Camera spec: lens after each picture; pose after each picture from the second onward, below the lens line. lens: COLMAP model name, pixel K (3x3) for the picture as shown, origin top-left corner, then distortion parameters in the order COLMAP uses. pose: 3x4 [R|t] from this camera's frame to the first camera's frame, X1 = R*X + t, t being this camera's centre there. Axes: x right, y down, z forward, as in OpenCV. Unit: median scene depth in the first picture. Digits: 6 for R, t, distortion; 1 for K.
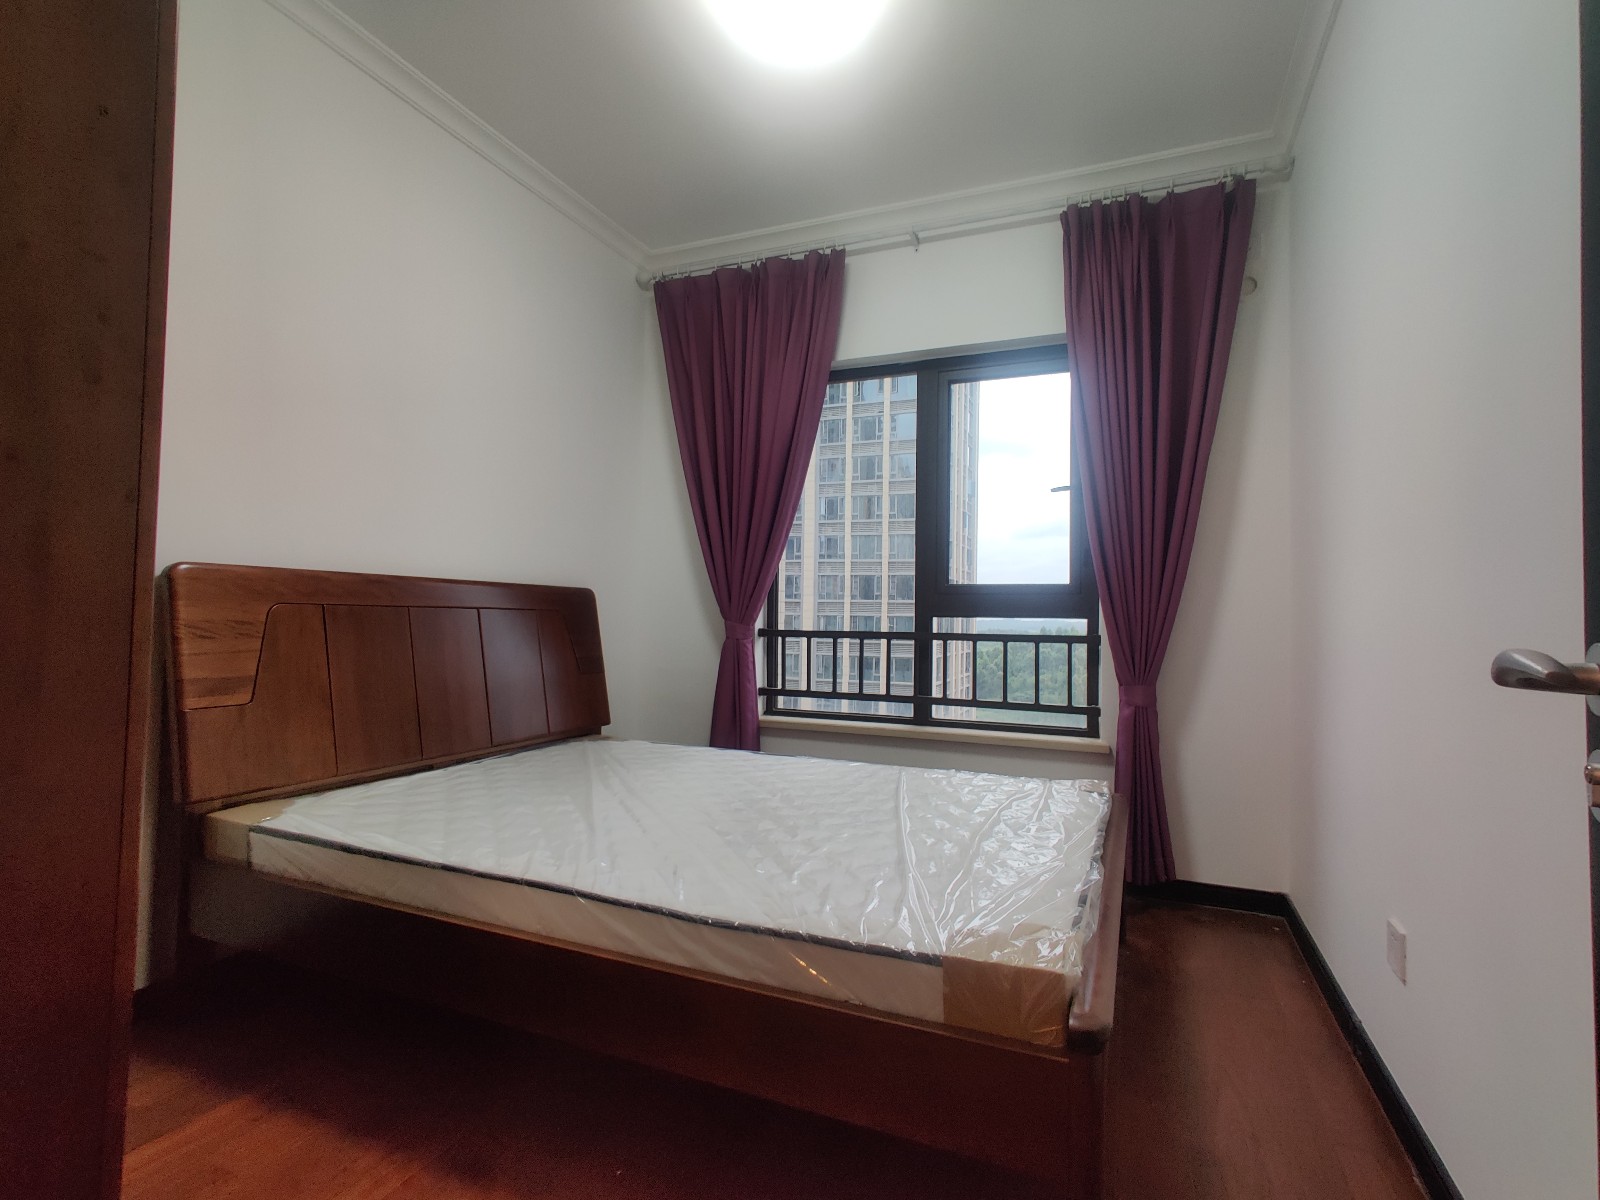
lens RADIAL K [[813.3, 0, 792.4], [0, 813.3, 596.8], [0, 0, 1]] dist [-0.001129, -0.000380]
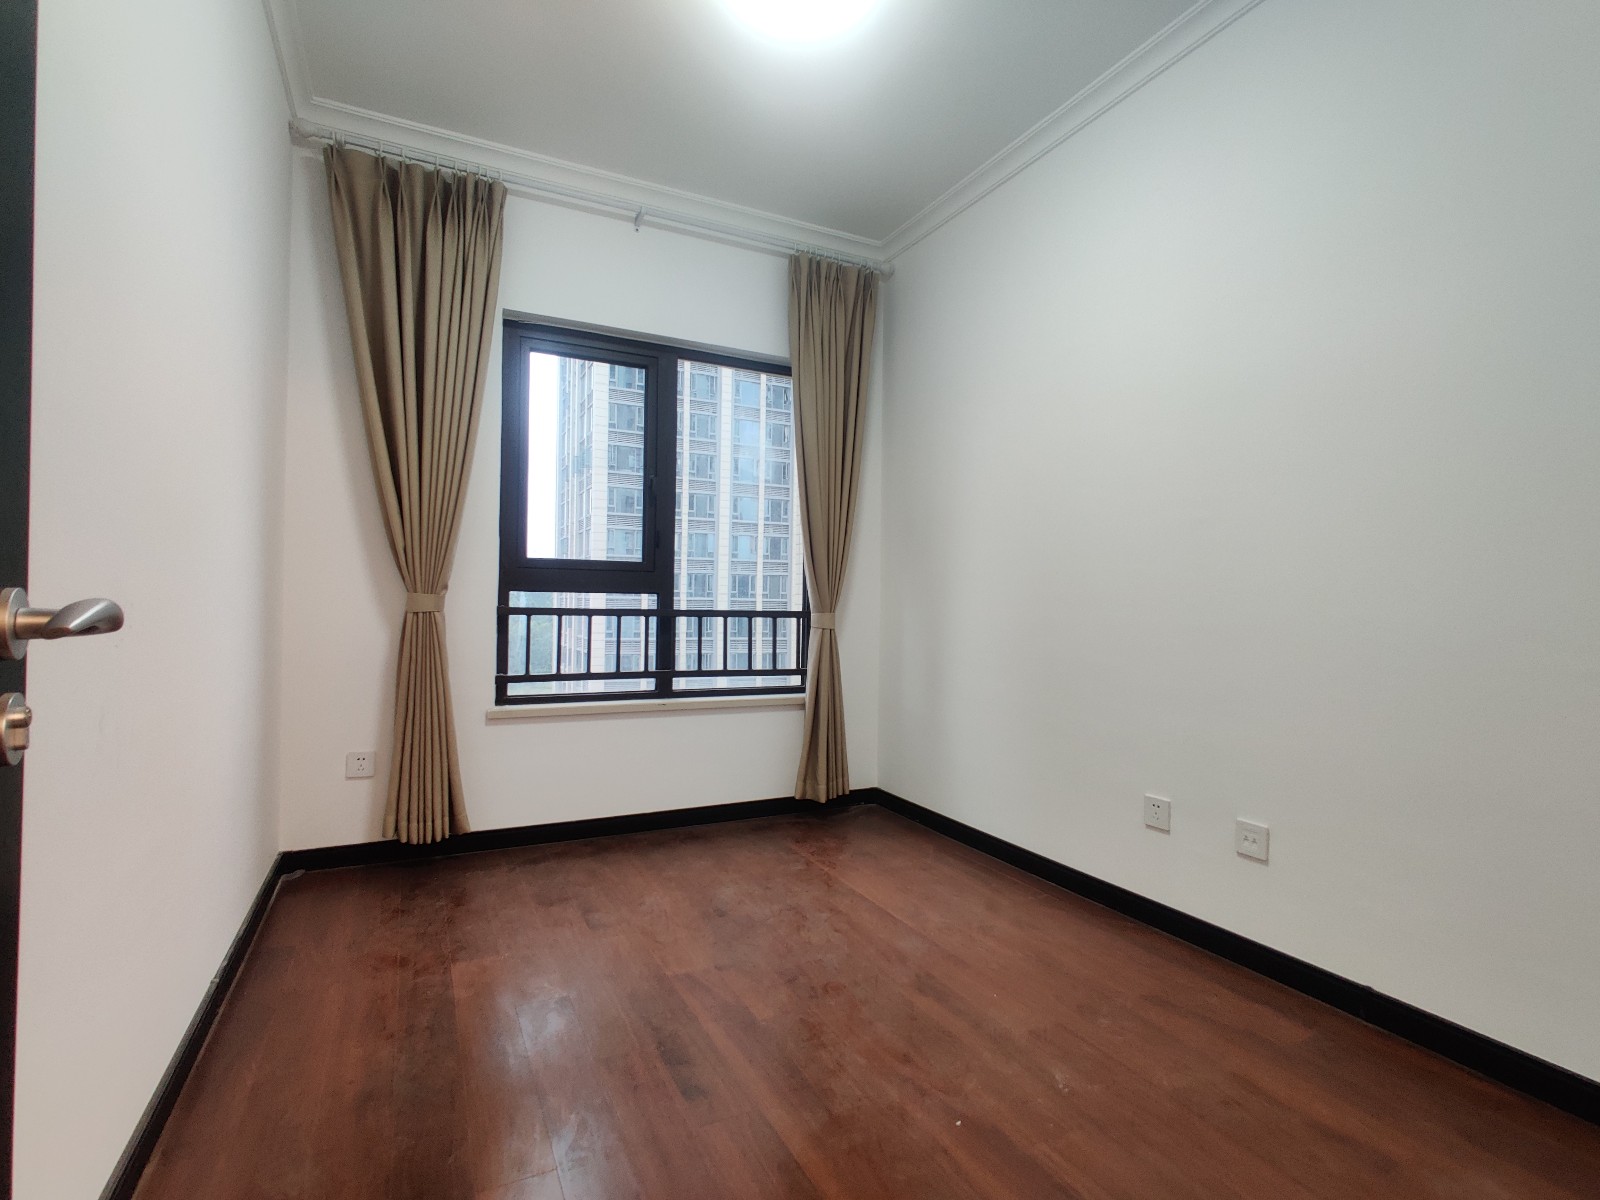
lens RADIAL K [[779.7, 0, 799.5], [0, 779.7, 597.8], [0, 0, 1]] dist [0.002070, 0.000636]
pose [[0.648079, -0.001967, 0.761570, -0.494576], [-0.027911, 0.999263, 0.026333, -0.002178], [-0.761061, -0.038322, 0.647547, 0.222605]]
